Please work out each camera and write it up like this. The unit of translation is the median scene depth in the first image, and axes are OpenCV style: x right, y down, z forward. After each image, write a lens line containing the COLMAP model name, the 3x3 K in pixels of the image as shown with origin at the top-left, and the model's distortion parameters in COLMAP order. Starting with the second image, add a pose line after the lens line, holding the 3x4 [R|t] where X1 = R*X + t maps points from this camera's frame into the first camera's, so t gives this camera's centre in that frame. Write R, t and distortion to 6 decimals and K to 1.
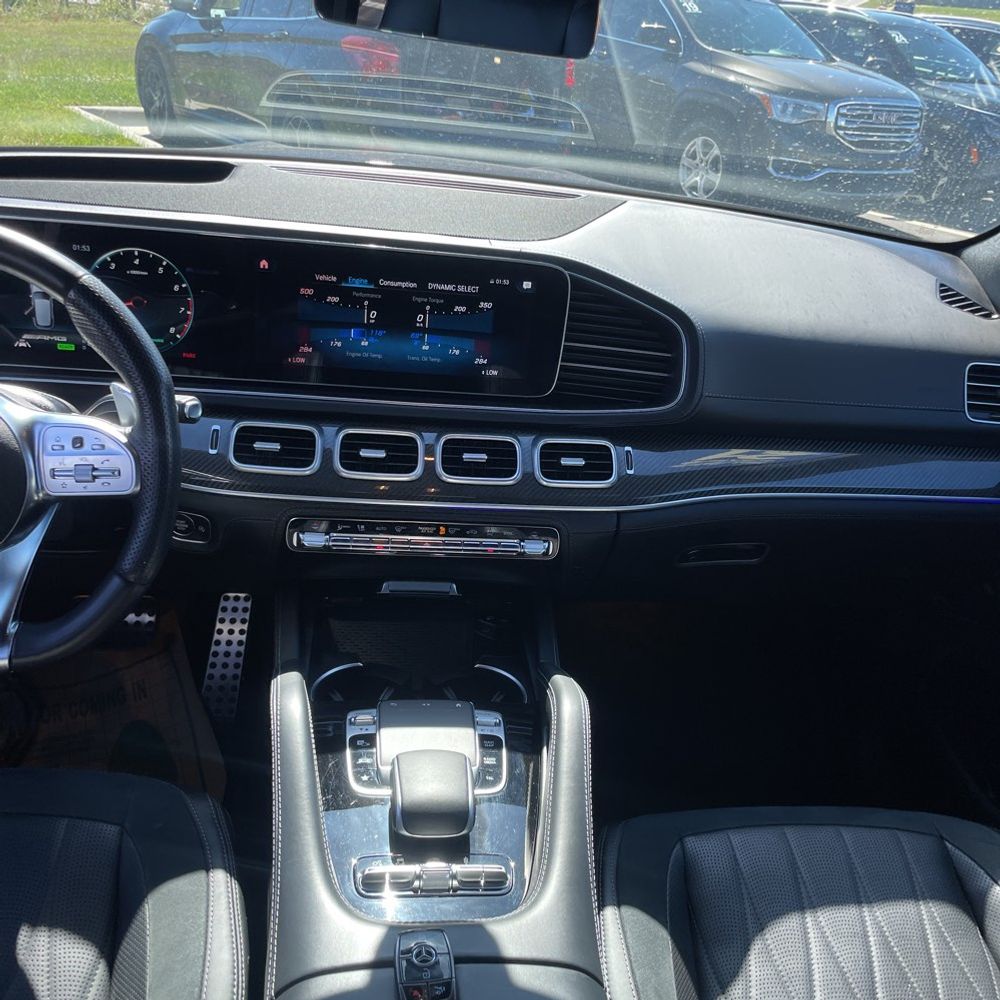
lens RADIAL K [[1011.9, 0, 493.0], [0, 1011.9, 496.3], [0, 0, 1]] dist [0.083381, -0.108025]
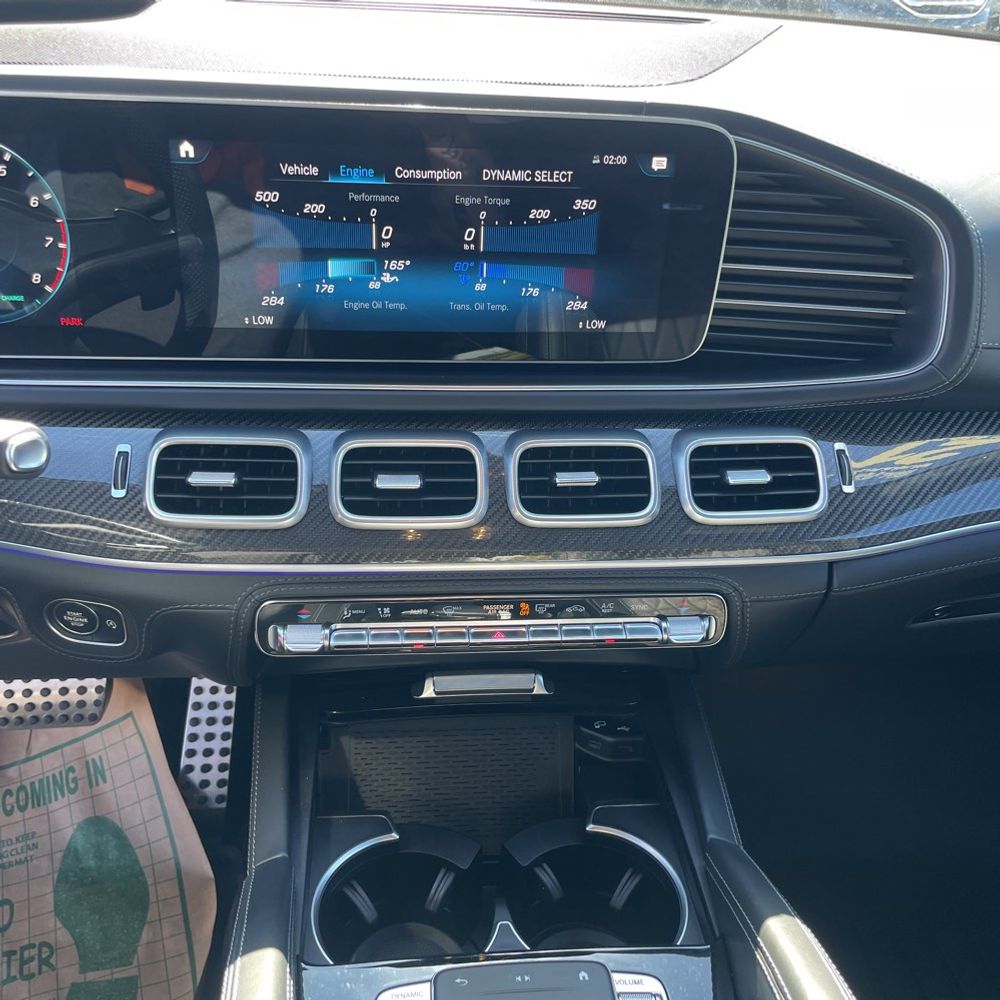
lens RADIAL K [[1016.1, 0, 471.1], [0, 1016.1, 500.5], [0, 0, 1]] dist [0.057469, -0.023750]
pose [[0.998058, -0.038987, -0.048590, -0.049490], [0.042870, 0.995741, 0.081616, -0.074910], [0.045201, -0.083541, 0.995479, 0.424344]]
